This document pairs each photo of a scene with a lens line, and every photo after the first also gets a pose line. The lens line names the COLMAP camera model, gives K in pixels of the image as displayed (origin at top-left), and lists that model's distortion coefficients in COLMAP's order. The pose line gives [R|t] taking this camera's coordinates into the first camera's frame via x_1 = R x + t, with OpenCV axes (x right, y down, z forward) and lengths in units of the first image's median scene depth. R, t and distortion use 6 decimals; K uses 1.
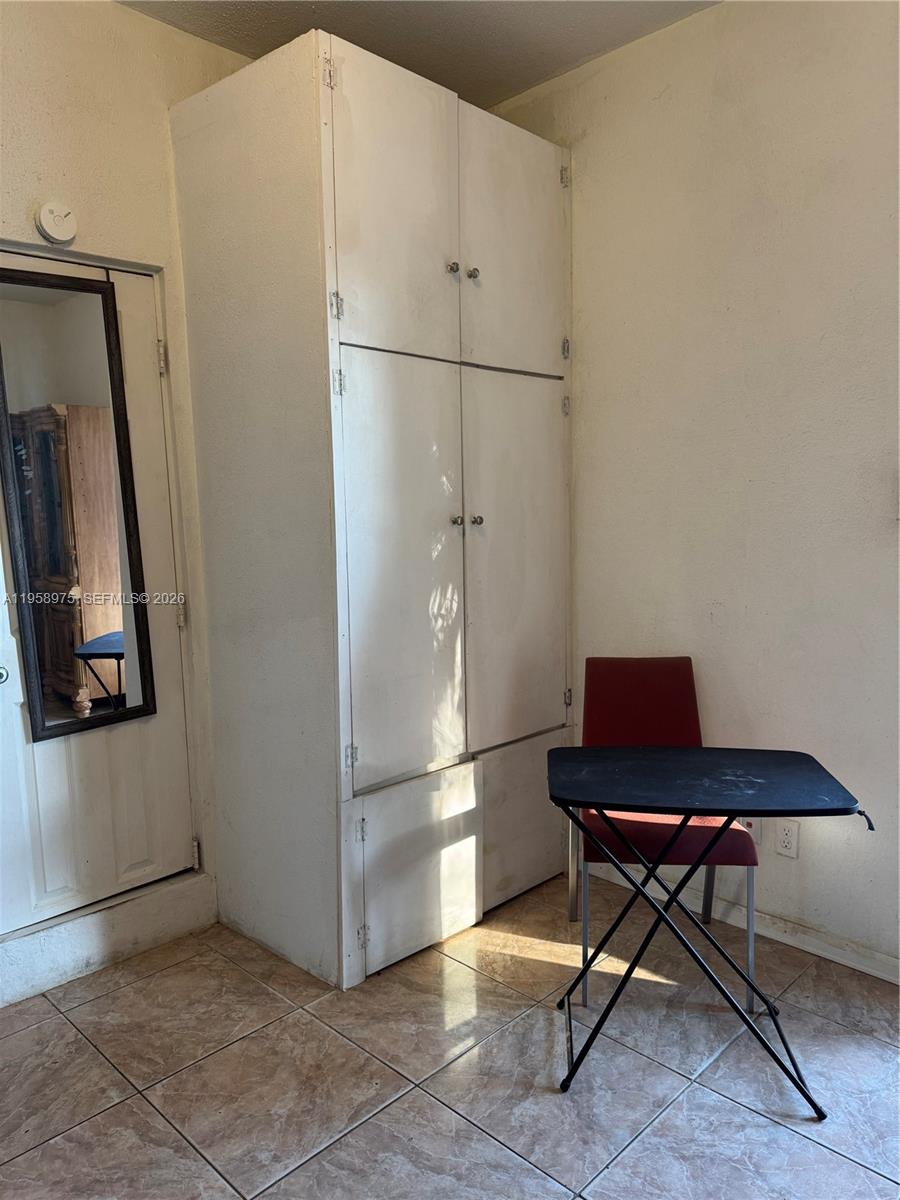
lens RADIAL K [[845.9, 0, 453.7], [0, 845.9, 601.0], [0, 0, 1]] dist [0.068680, -0.087596]
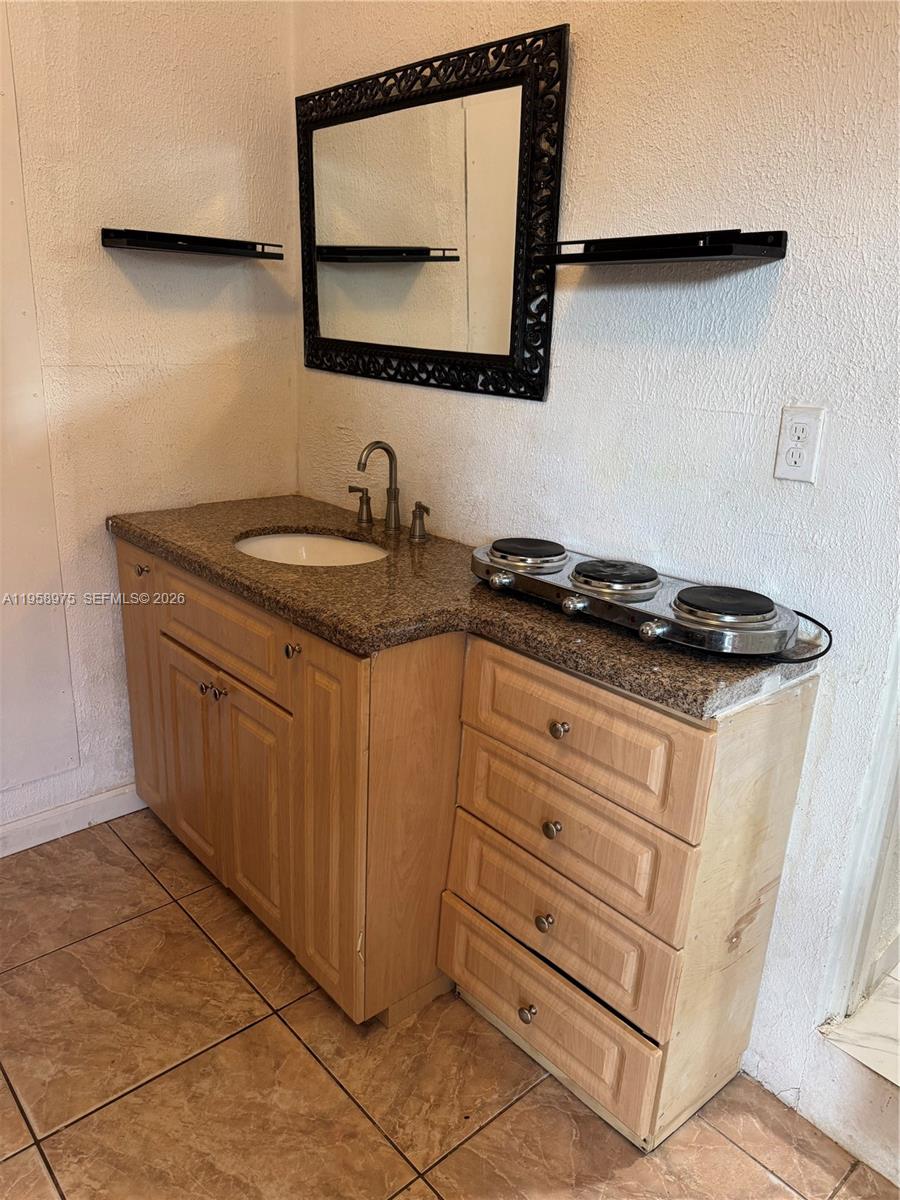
lens RADIAL K [[845.9, 0, 444.2], [0, 845.9, 602.3], [0, 0, 1]] dist [0.068680, -0.087596]
pose [[-0.078121, 0.318540, -0.944685, -0.013068], [-0.157200, 0.931791, 0.327191, -0.066589], [0.984472, 0.174065, -0.022718, 0.707736]]
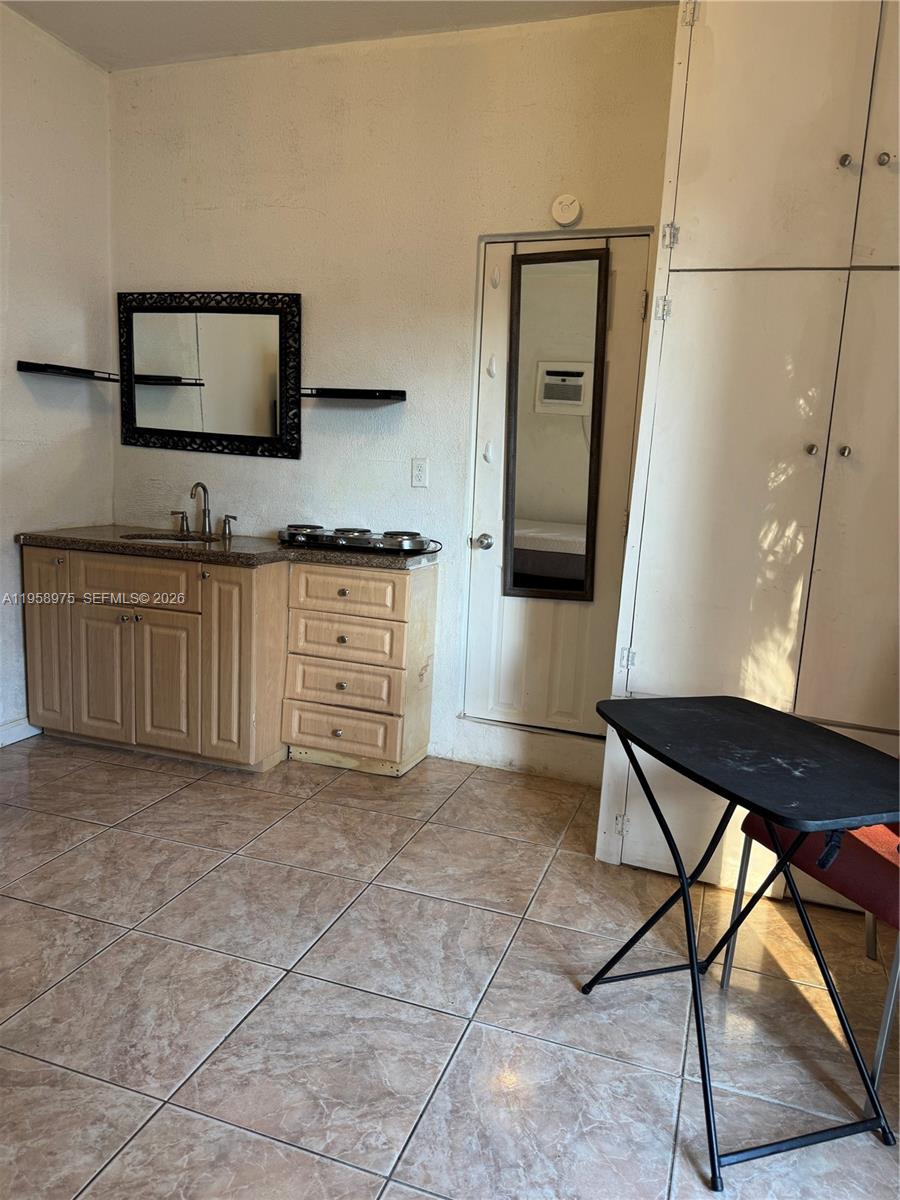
lens RADIAL K [[845.9, 0, 469.0], [0, 845.9, 608.2], [0, 0, 1]] dist [0.068680, -0.087596]
pose [[0.432853, 0.193856, -0.880374, 0.781566], [-0.167798, 0.976863, 0.132602, 0.010111], [0.885710, 0.090328, 0.455367, 0.330051]]
